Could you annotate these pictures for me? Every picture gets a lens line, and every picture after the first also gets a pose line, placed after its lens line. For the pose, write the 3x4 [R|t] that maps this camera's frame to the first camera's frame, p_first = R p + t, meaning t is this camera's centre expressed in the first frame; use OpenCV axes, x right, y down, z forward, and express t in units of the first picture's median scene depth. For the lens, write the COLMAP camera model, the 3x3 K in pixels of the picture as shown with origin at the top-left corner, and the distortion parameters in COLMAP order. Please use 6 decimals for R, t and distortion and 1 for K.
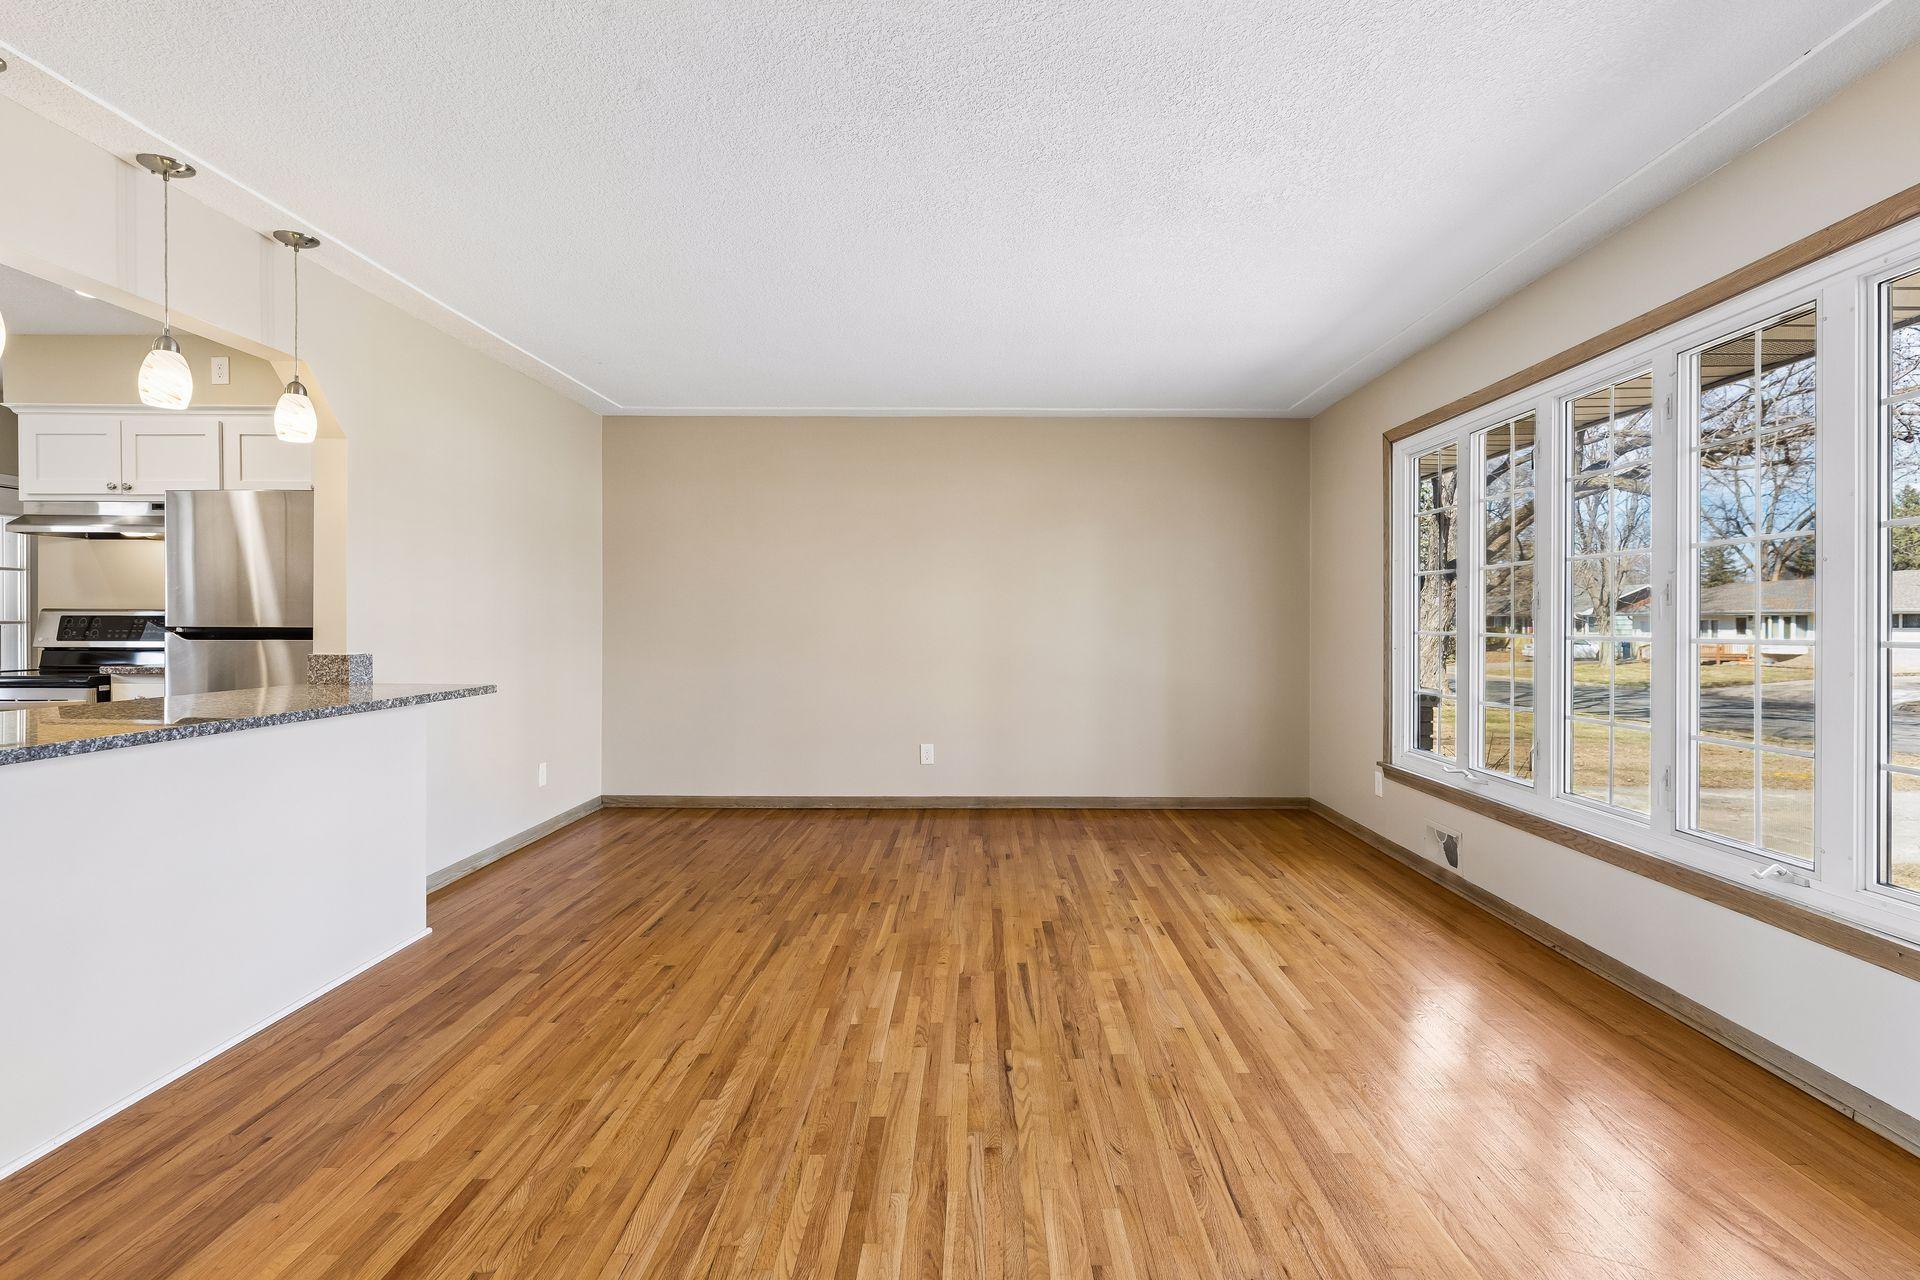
lens RADIAL K [[928.5, 0, 989.7], [0, 928.5, 614.7], [0, 0, 1]] dist [-0.003622, 0.000914]
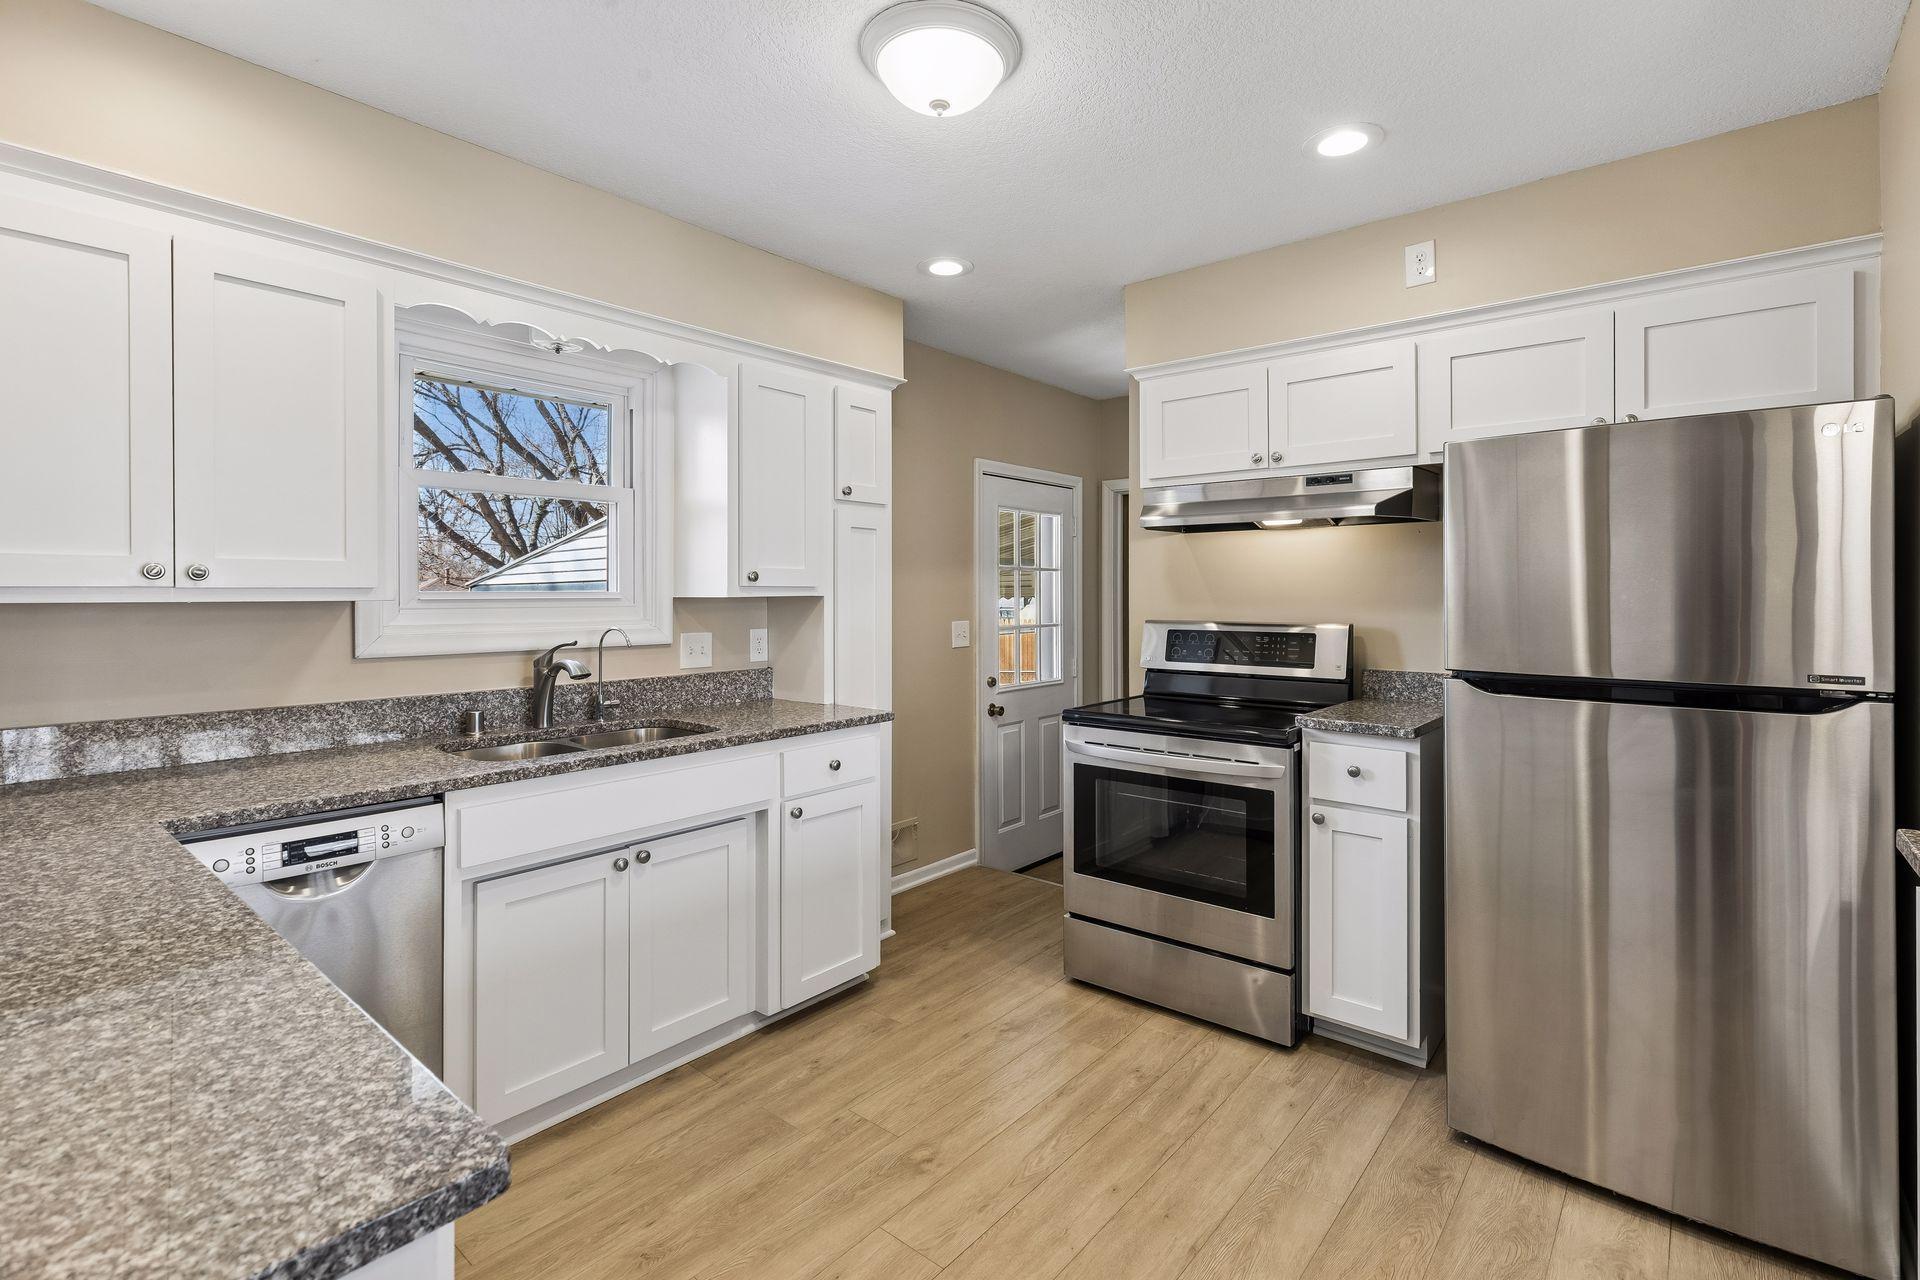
lens RADIAL K [[865.8, 0, 973.0], [0, 865.8, 592.4], [0, 0, 1]] dist [0.001218, 0.000191]
pose [[0.761663, -0.002310, -0.647969, -0.910001], [0.000687, 0.999996, -0.002757, -0.041387], [0.647973, 0.001654, 0.761662, 0.448323]]
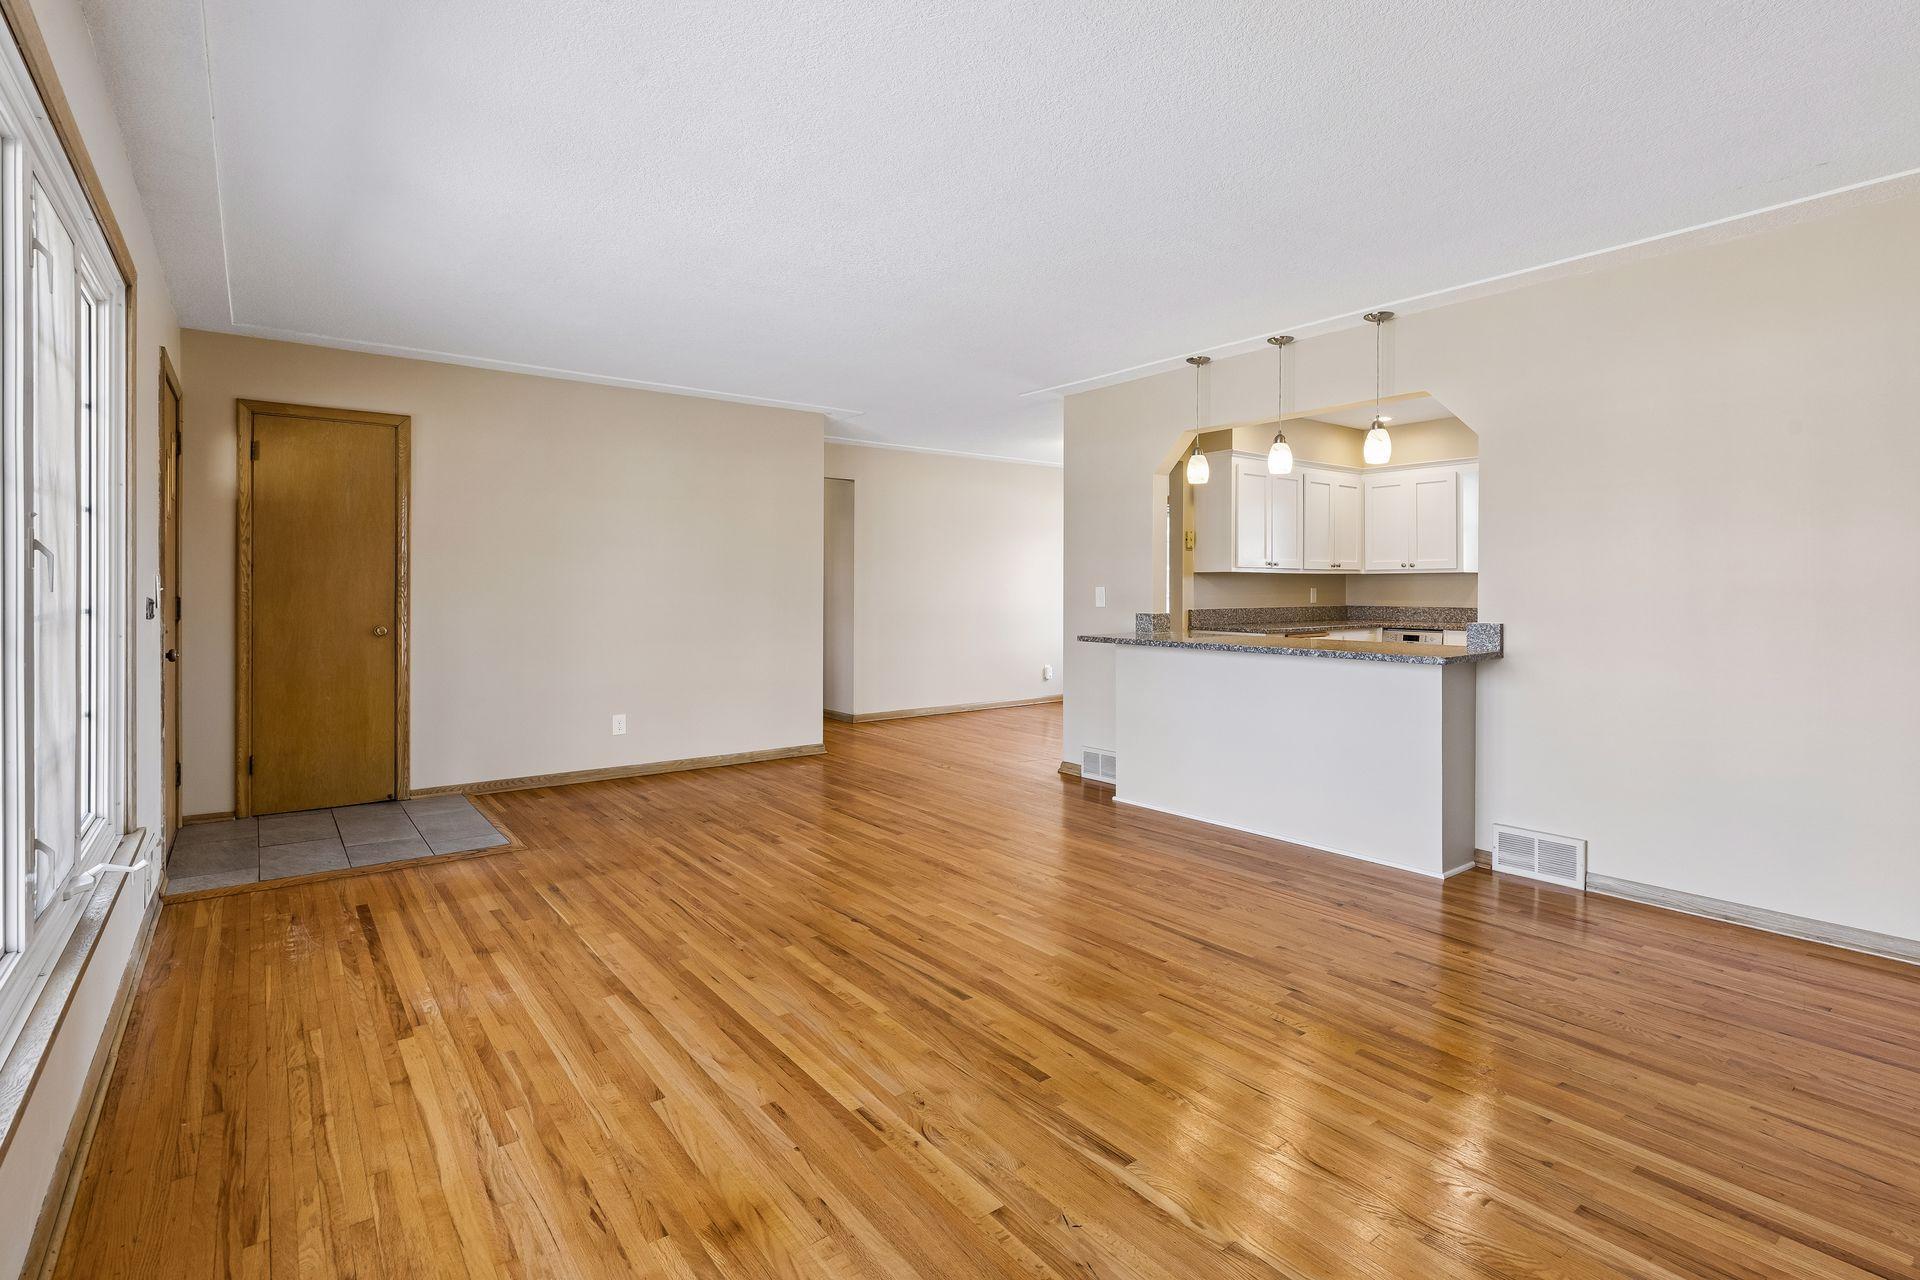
lens RADIAL K [[928.5, 0, 958.0], [0, 928.5, 590.7], [0, 0, 1]] dist [-0.003622, 0.000914]
pose [[-0.798371, -0.001821, -0.602163, 0.544508], [-0.002289, 0.999997, 0.000012, 0.007803], [0.602161, 0.001388, -0.798374, 1.656708]]
